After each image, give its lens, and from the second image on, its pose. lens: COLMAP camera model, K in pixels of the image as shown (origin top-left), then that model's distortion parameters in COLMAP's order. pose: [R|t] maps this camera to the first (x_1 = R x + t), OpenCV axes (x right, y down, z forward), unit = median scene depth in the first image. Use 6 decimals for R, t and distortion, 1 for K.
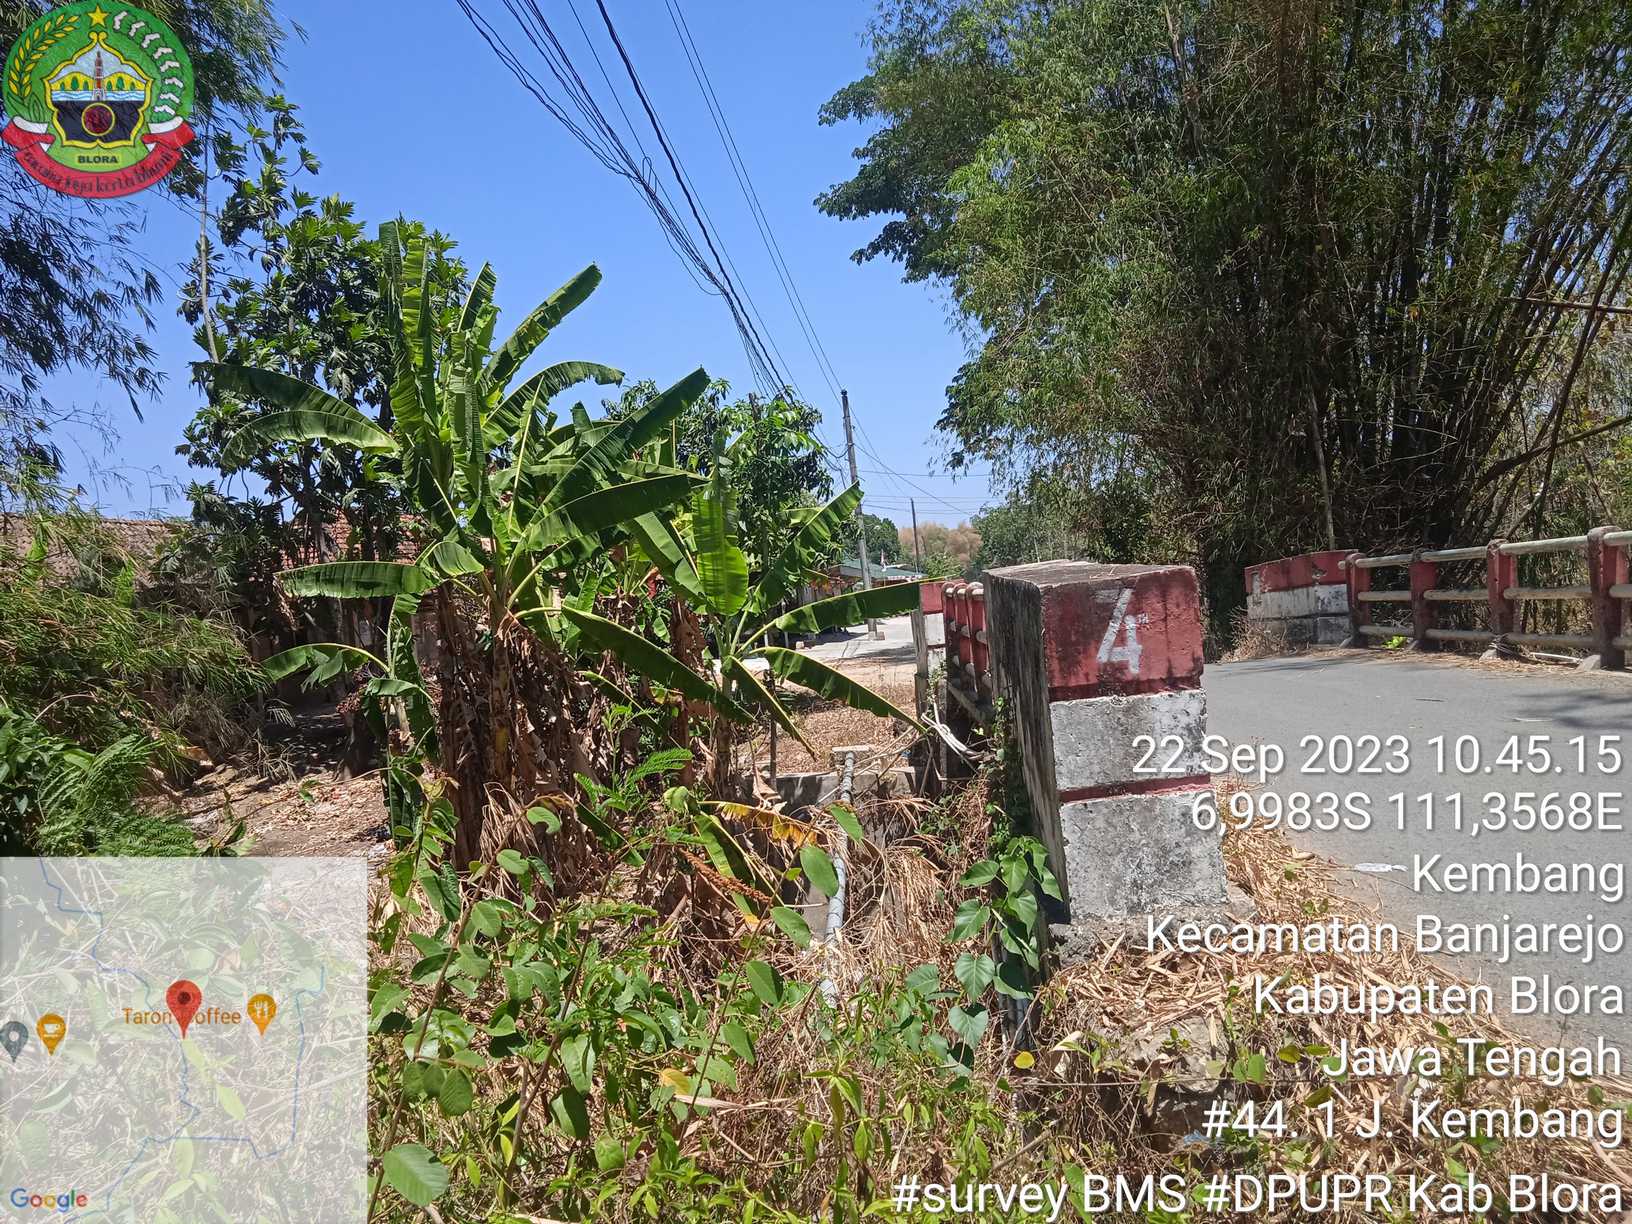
lens RADIAL K [[1356.3, 0, 771.9], [0, 1356.3, 614.8], [0, 0, 1]] dist [0.029740, -0.026654]
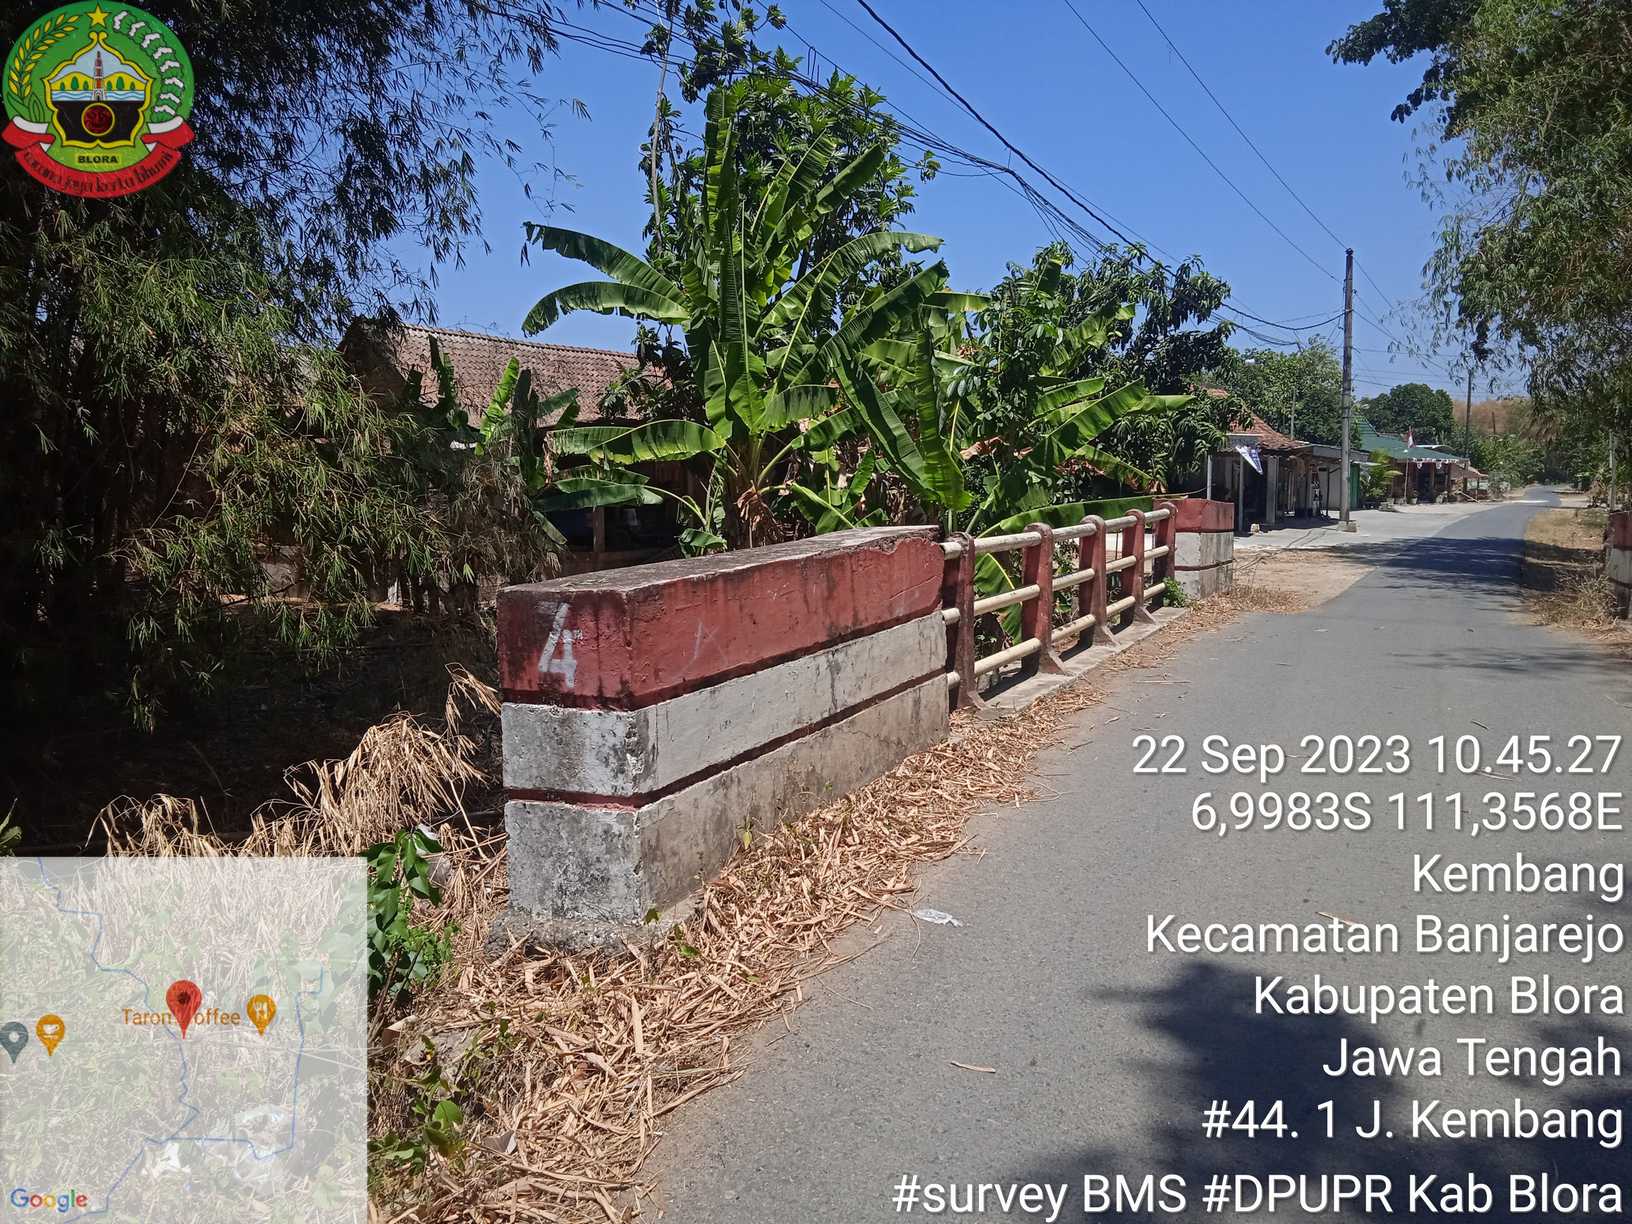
lens RADIAL K [[1352.2, 0, 816.0], [0, 1352.2, 612.0], [0, 0, 1]] dist [-0.006131, -0.012566]
pose [[0.929843, 0.123282, -0.346689, 0.771268], [-0.082893, 0.988165, 0.129065, -0.154653], [0.358498, -0.091272, 0.929058, 0.143557]]
